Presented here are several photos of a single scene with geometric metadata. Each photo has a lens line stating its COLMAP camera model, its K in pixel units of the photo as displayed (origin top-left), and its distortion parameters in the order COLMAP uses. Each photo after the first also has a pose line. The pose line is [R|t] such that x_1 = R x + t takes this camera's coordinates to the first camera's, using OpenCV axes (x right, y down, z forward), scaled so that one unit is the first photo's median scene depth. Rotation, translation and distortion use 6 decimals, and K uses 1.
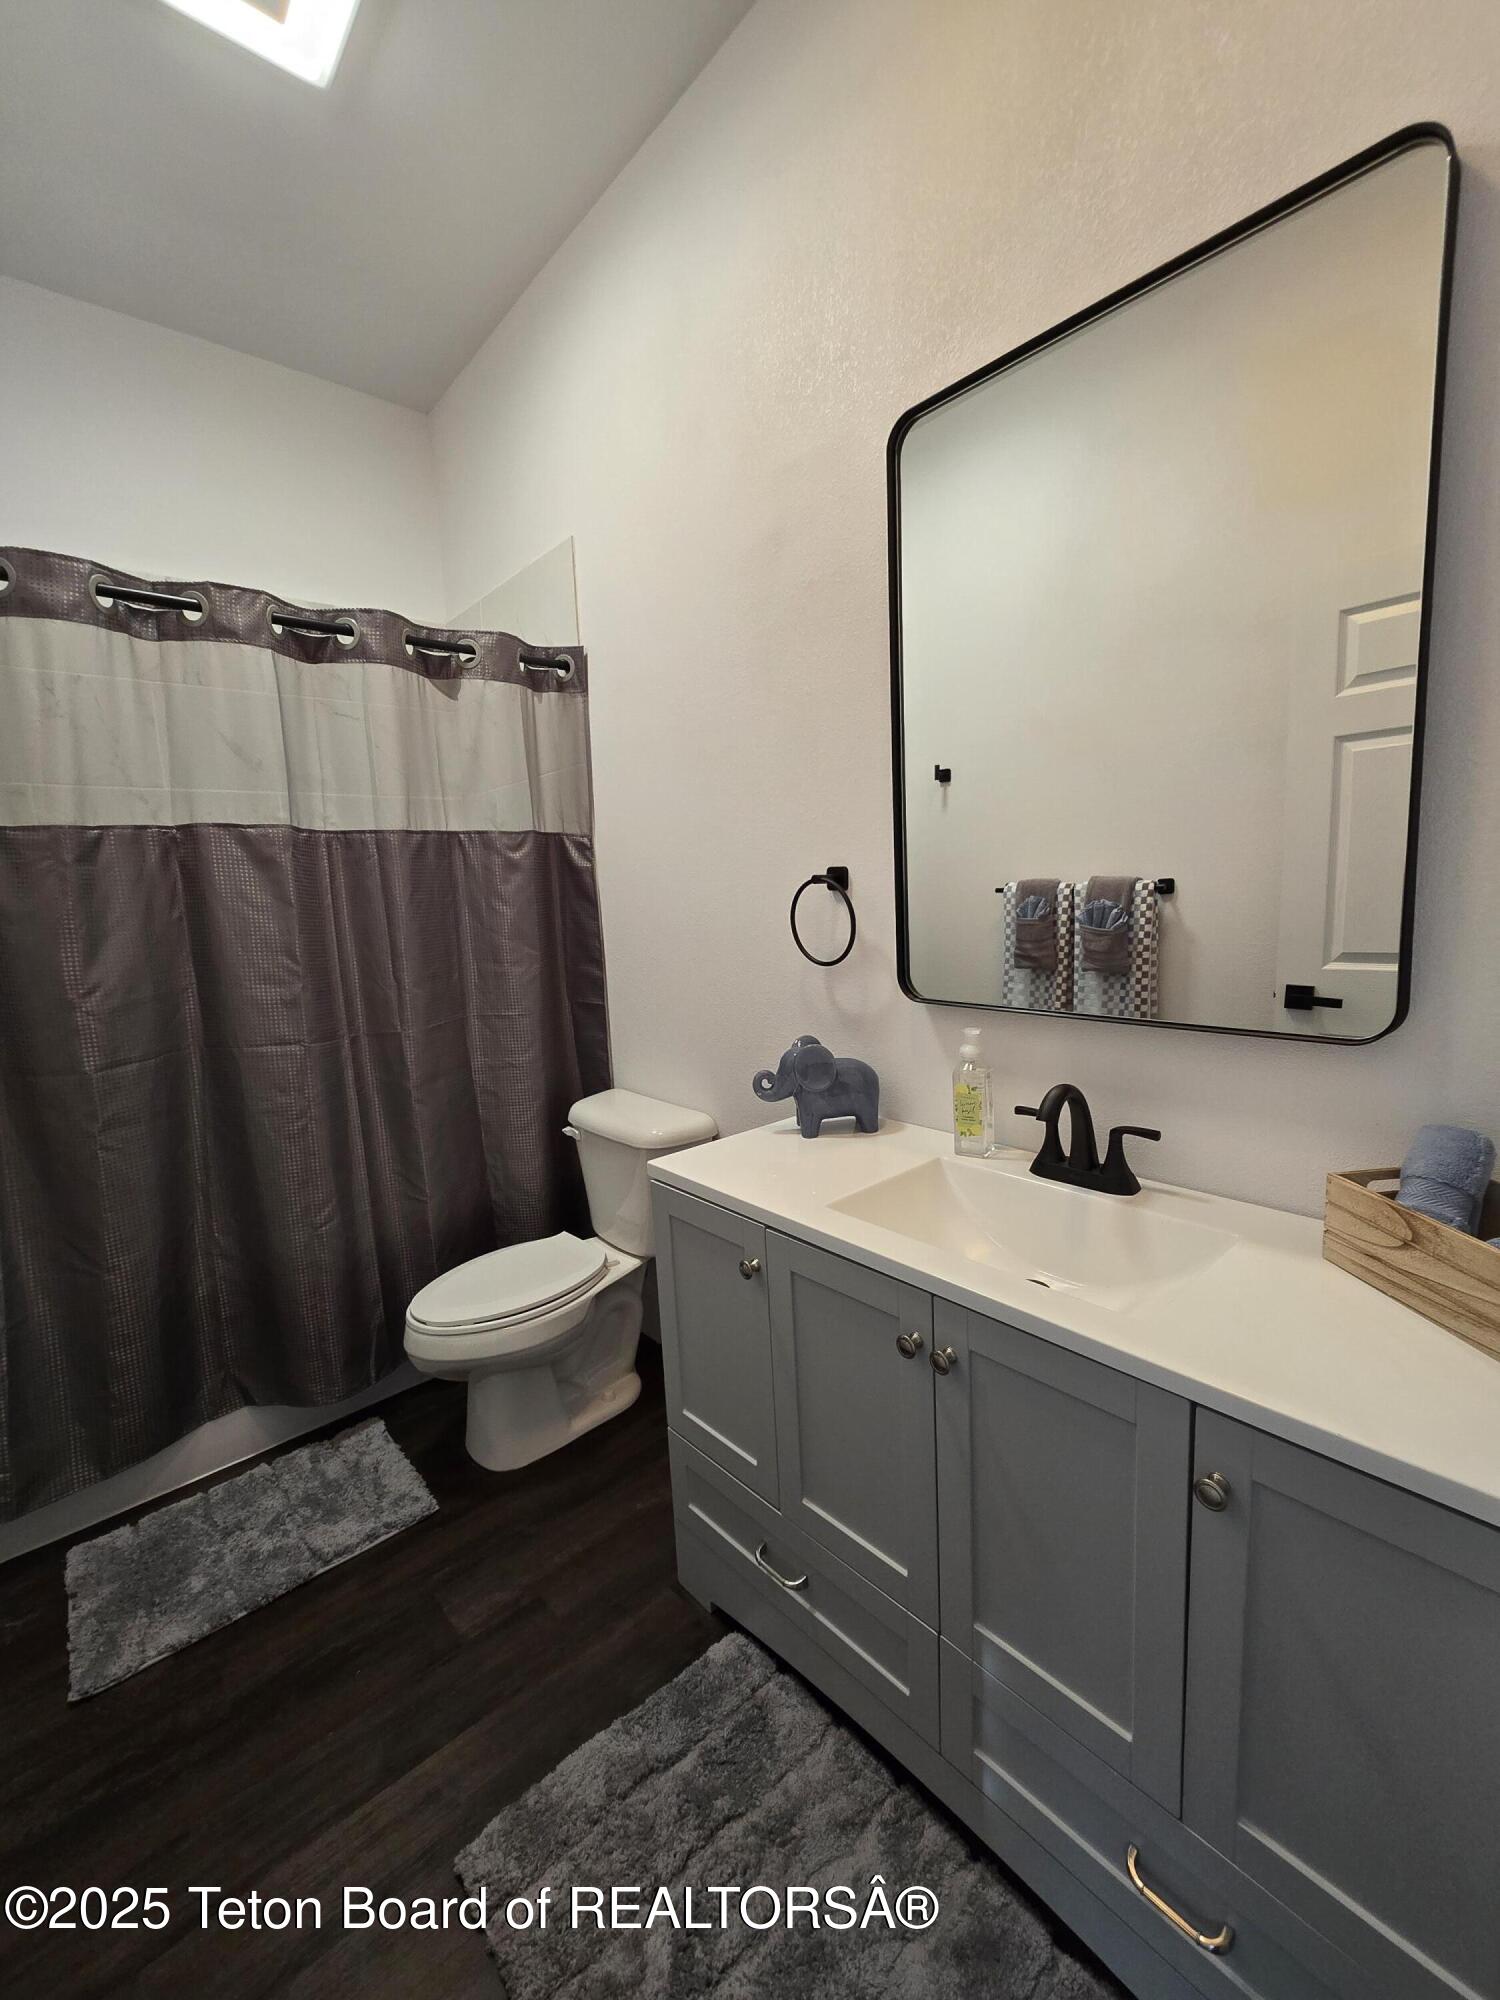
lens RADIAL K [[821.4, 0, 747.5], [0, 821.4, 995.8], [0, 0, 1]] dist [-0.000137, -0.001344]
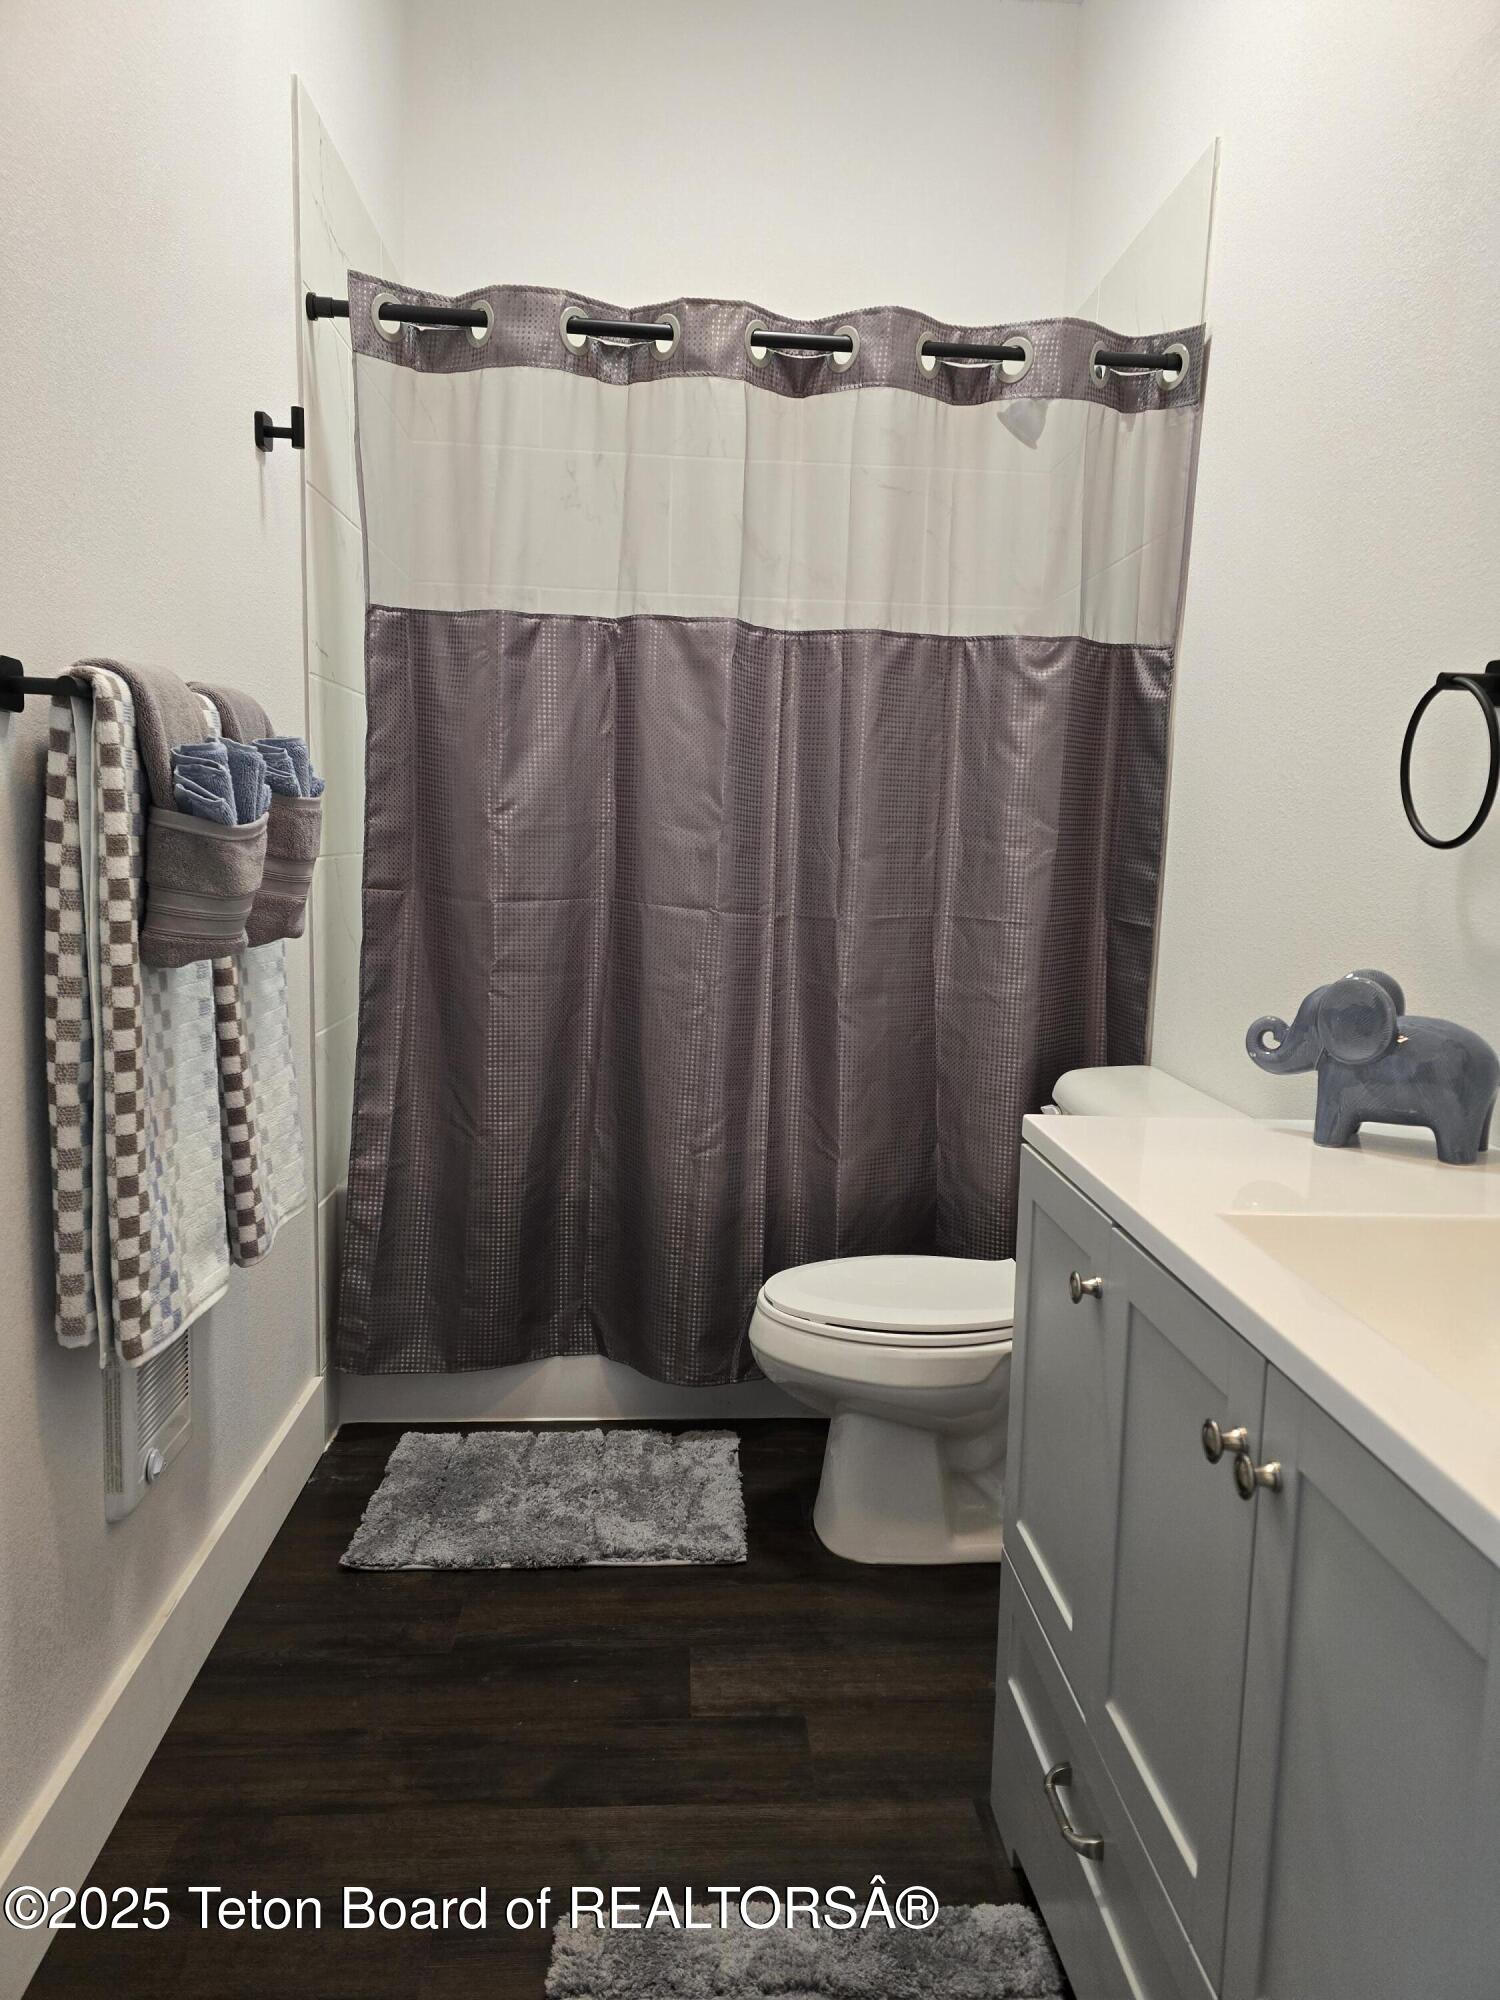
lens RADIAL K [[1327.8, 0, 748.9], [0, 1327.8, 1004.6], [0, 0, 1]] dist [0.060118, -0.024776]
pose [[0.786994, 0.155956, -0.596924, 0.264587], [-0.151489, 0.986751, 0.058079, 0.076610], [0.598074, 0.044720, 0.800193, 0.038821]]
